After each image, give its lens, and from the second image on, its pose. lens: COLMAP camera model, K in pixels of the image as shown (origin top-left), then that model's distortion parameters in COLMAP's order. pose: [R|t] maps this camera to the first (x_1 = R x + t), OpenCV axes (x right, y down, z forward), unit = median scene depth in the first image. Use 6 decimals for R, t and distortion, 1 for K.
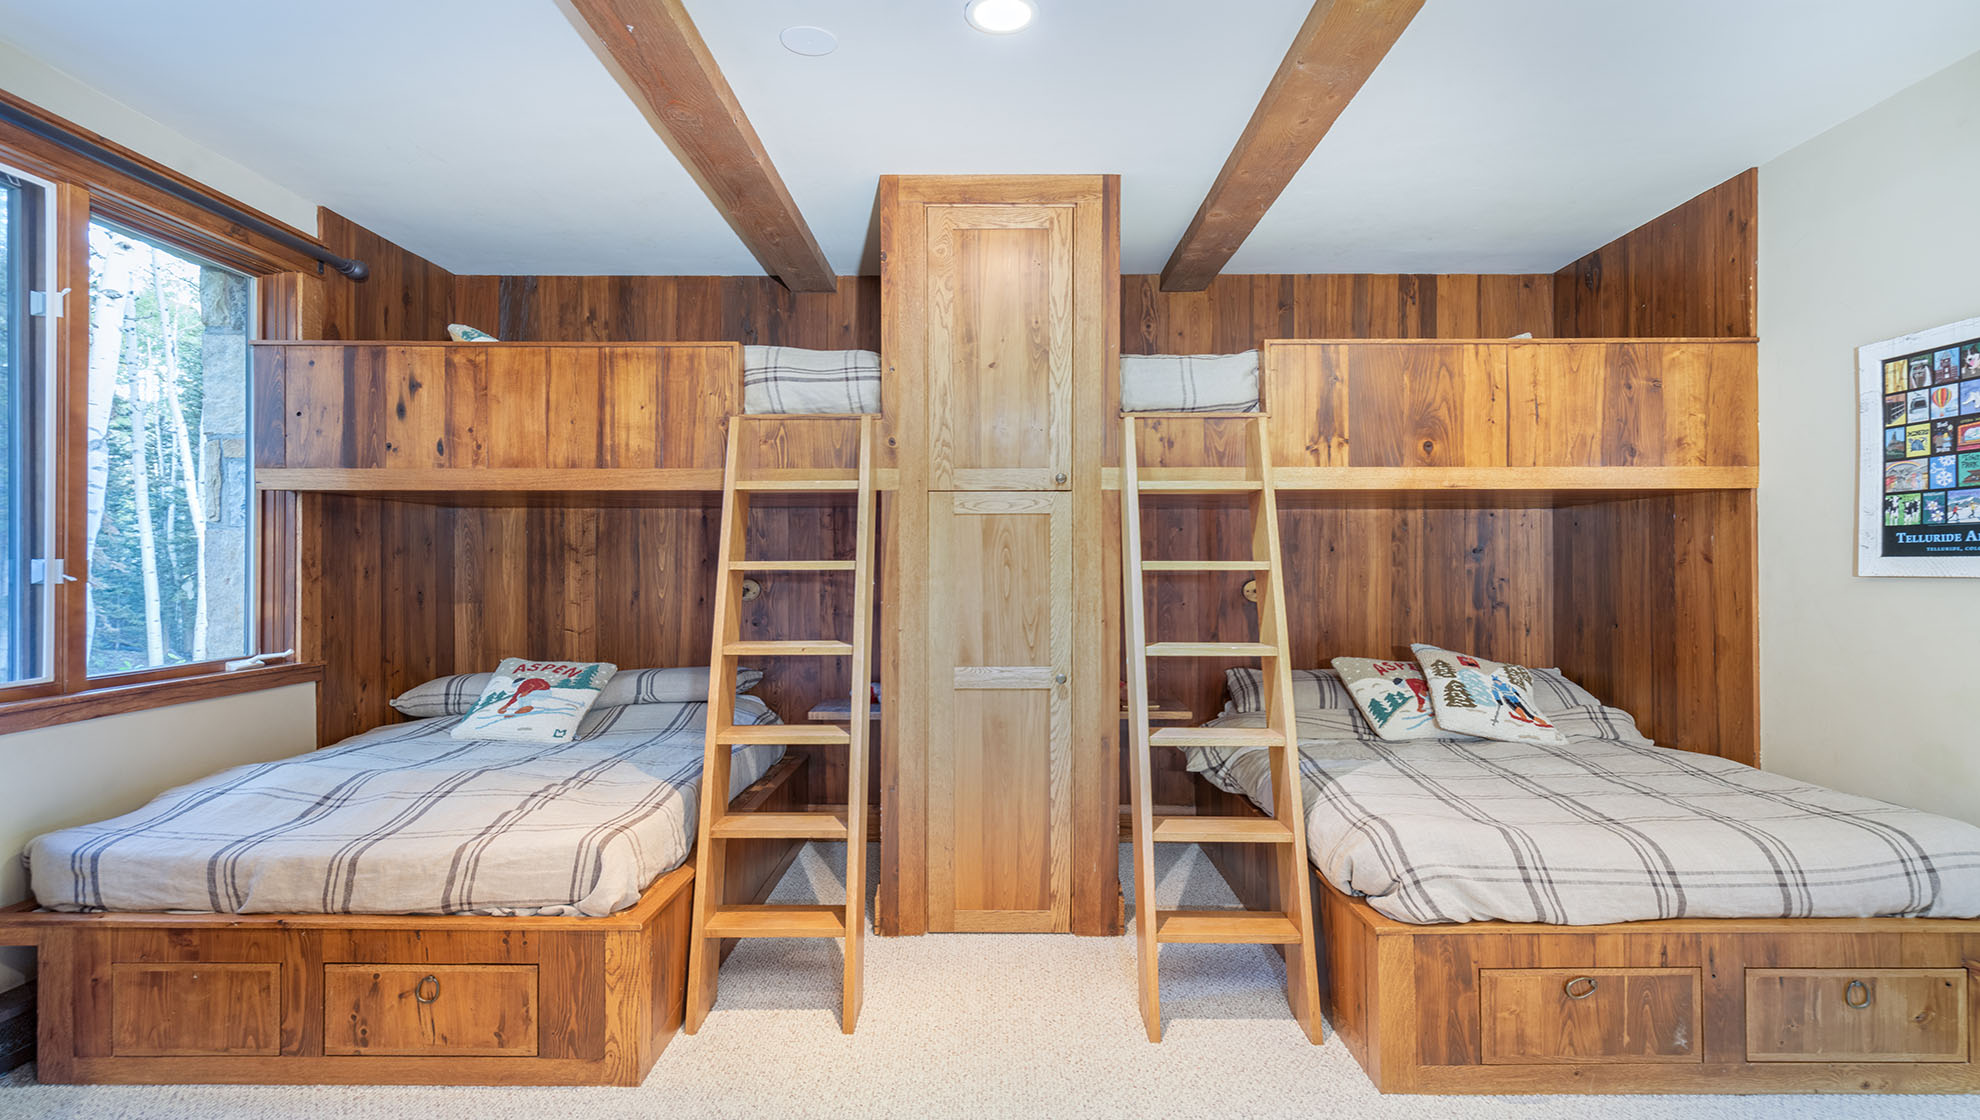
lens RADIAL K [[982.1, 0, 987.5], [0, 982.1, 567.5], [0, 0, 1]] dist [0.003143, 0.000685]
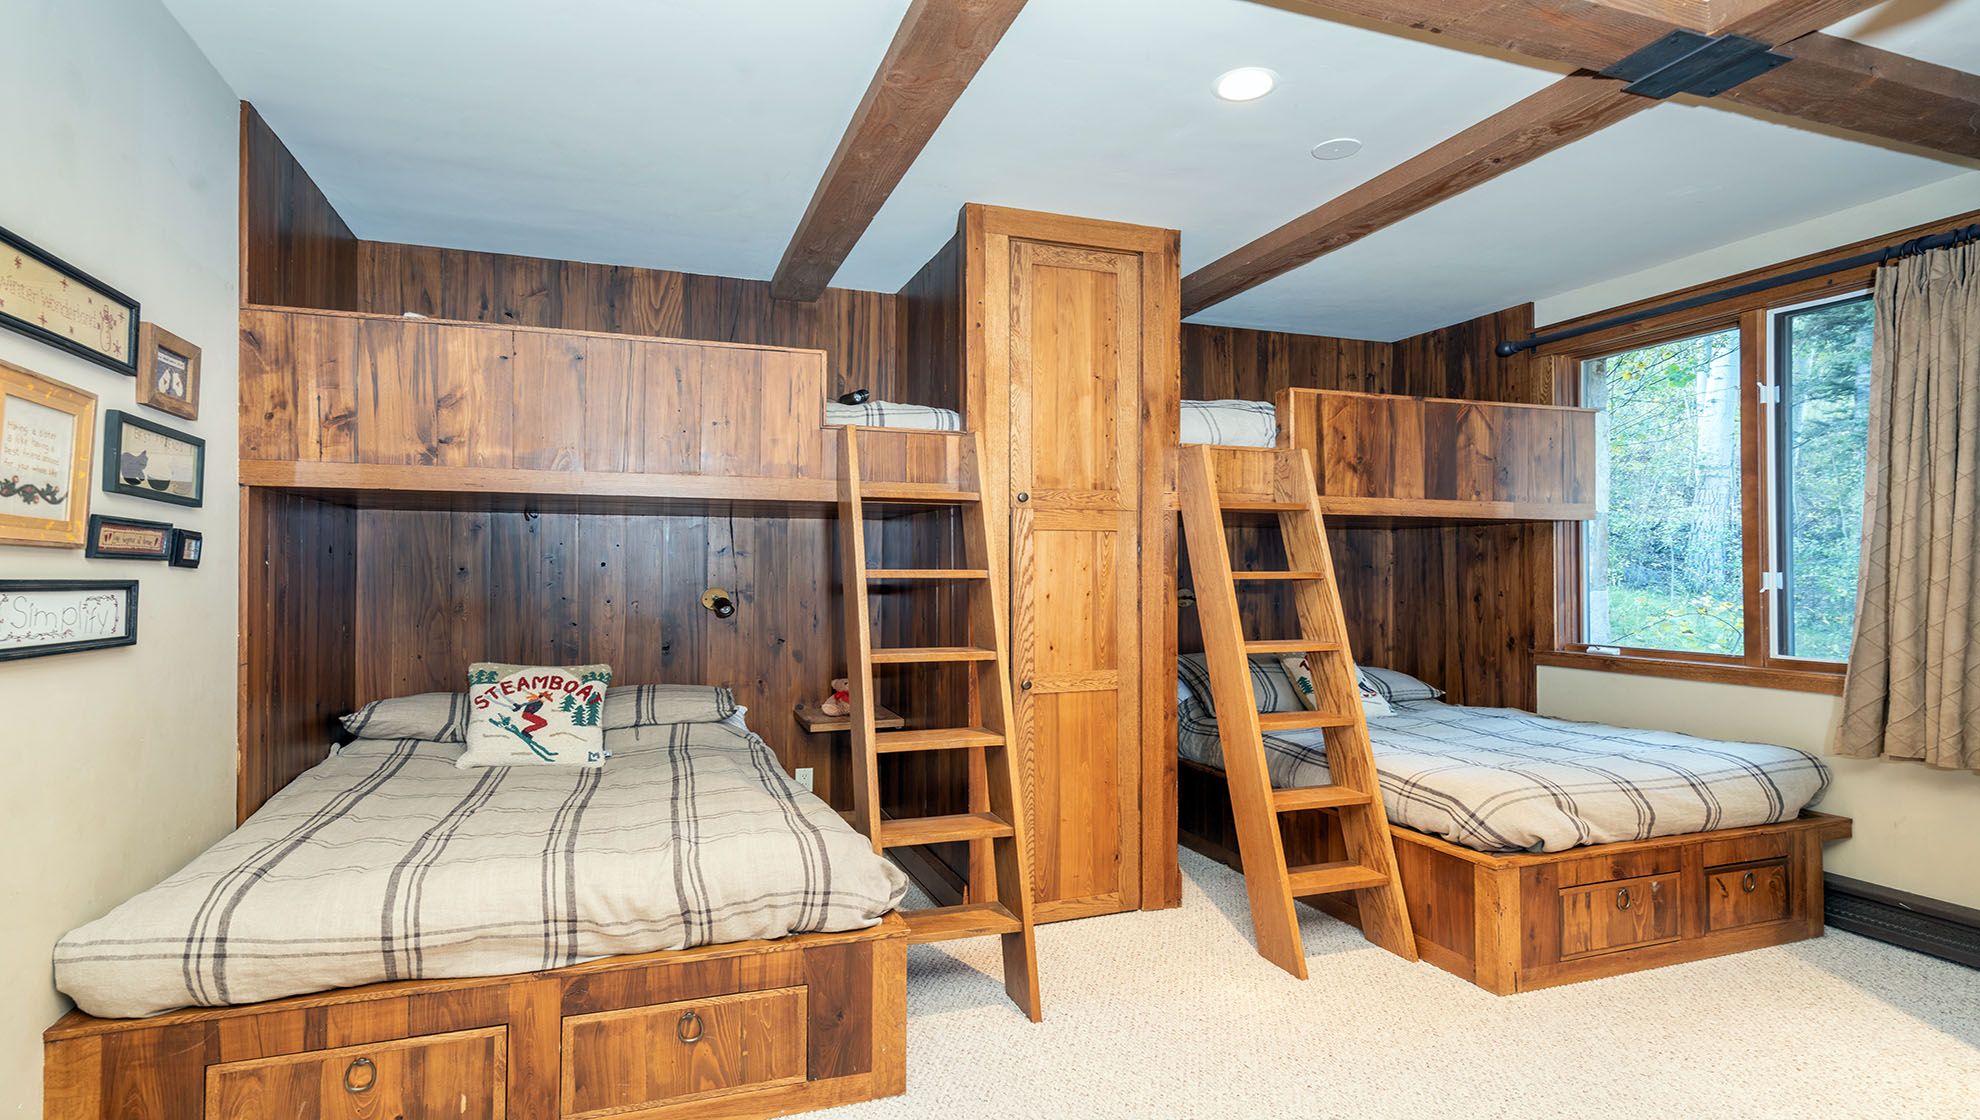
lens RADIAL K [[982.1, 0, 987.5], [0, 982.1, 567.5], [0, 0, 1]] dist [0.003143, 0.000685]
pose [[0.936852, 0.008204, 0.349631, -0.471508], [-0.004257, 0.999918, -0.012055, 0.000365], [-0.349701, 0.009806, 0.936810, 0.020690]]
